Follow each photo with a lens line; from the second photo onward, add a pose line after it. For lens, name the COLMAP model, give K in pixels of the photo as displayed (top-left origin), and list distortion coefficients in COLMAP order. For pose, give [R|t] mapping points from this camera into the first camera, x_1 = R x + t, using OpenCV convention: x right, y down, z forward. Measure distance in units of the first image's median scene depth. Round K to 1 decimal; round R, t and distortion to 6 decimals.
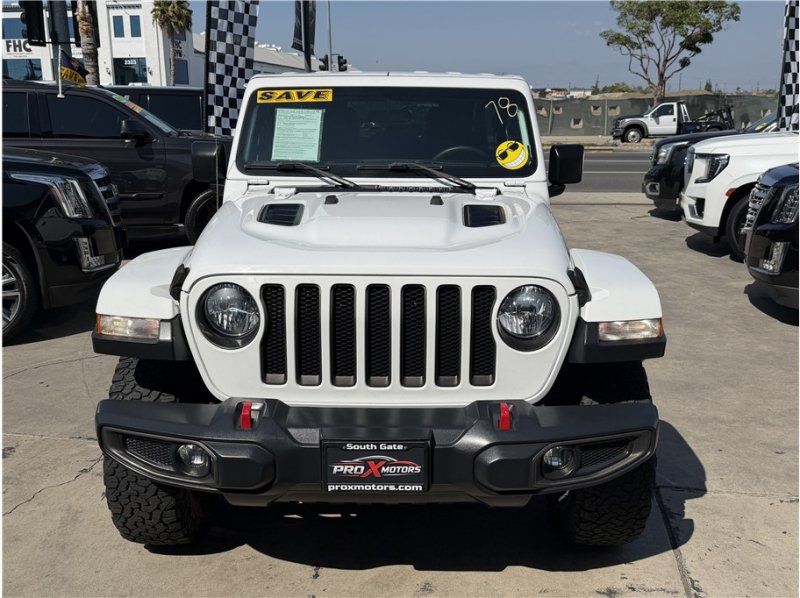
lens RADIAL K [[755.8, 0, 404.8], [0, 755.8, 295.6], [0, 0, 1]] dist [0.015367, 0.000000]
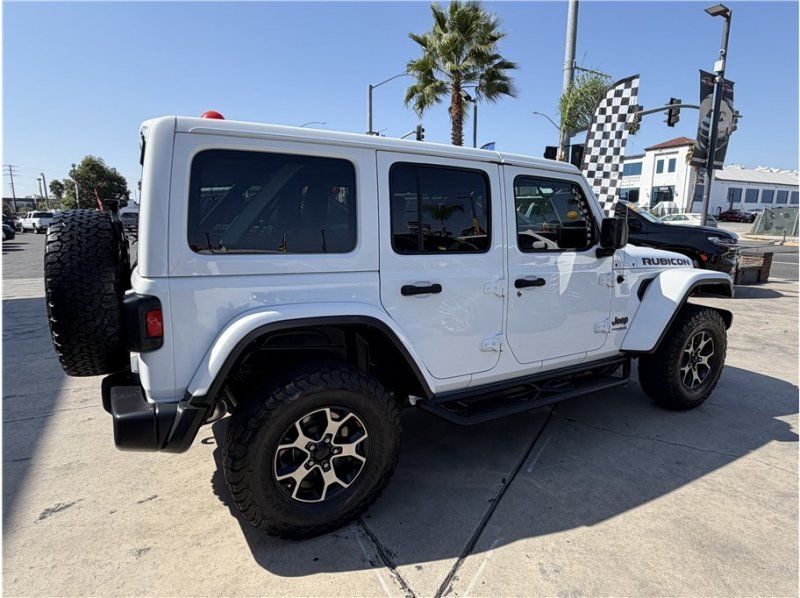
lens RADIAL K [[452.4, 0, 402.5], [0, 452.4, 302.2], [0, 0, 1]] dist [-0.011053, 0.008441]
pose [[0.640543, 0.139832, -0.755084, 0.597530], [-0.184530, 0.982498, 0.025409, -0.088705], [0.745421, 0.123060, 0.655136, 0.572070]]
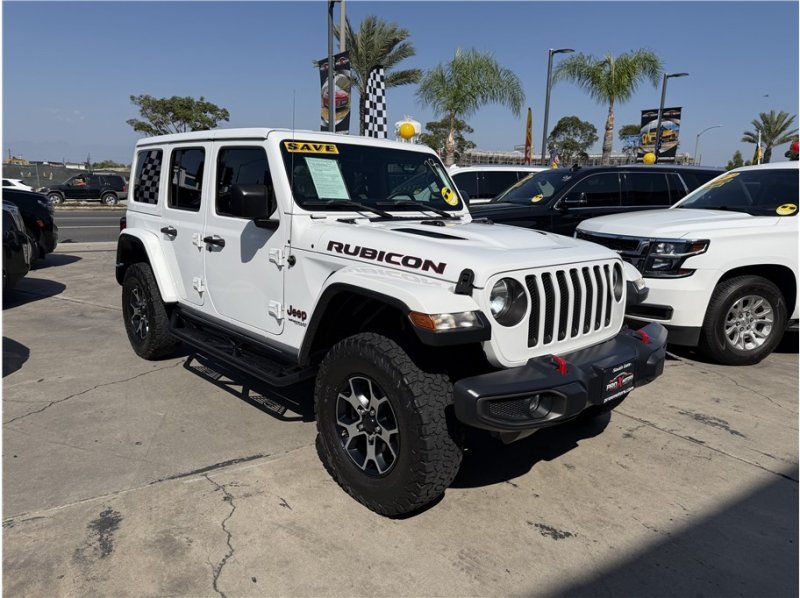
lens RADIAL K [[557.4, 0, 397.1], [0, 557.4, 292.3], [0, 0, 1]] dist [0.027042, -0.035159]
pose [[0.741874, -0.104697, 0.662315, -0.698303], [0.136560, 0.990625, 0.003631, -0.014064], [-0.656486, 0.087752, 0.749217, 0.250980]]
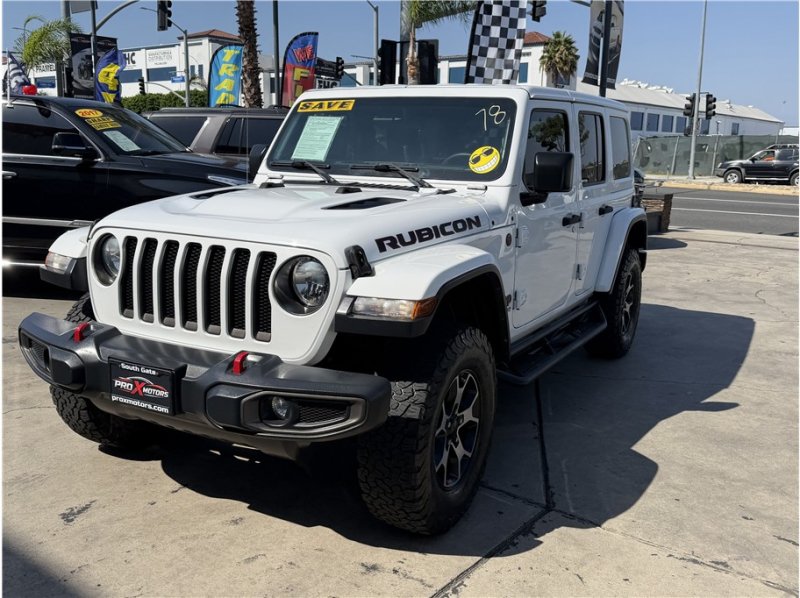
lens RADIAL K [[755.8, 0, 403.8], [0, 755.8, 291.8], [0, 0, 1]] dist [0.015367, 0.000000]
pose [[0.880130, 0.105248, -0.462920, 0.539538], [-0.131721, 0.990968, -0.025133, 0.030574], [0.456094, 0.083096, 0.886044, 0.060811]]
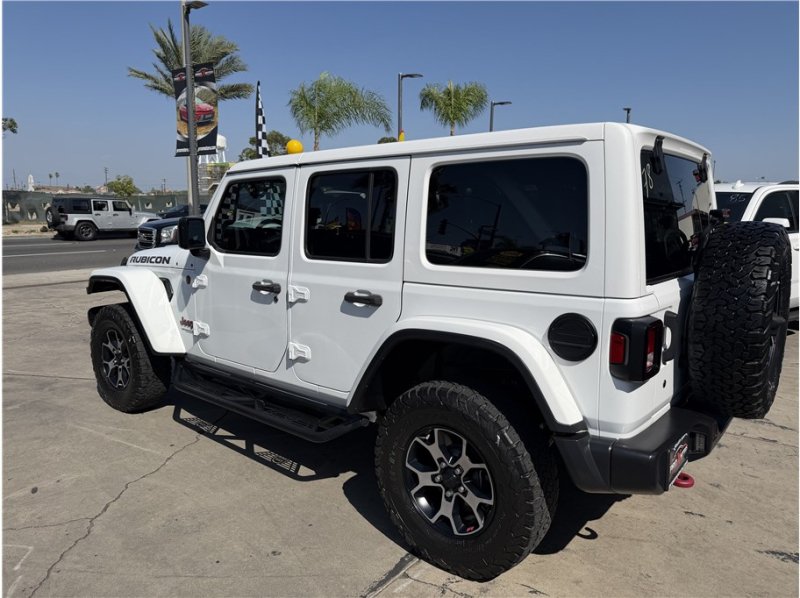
lens RADIAL K [[557.4, 0, 404.8], [0, 557.4, 293.3], [0, 0, 1]] dist [0.027042, -0.035159]
pose [[0.475473, -0.128864, 0.870241, -0.927938], [0.201534, 0.978862, 0.034836, -0.138004], [-0.856335, 0.158819, 0.491393, 0.672230]]
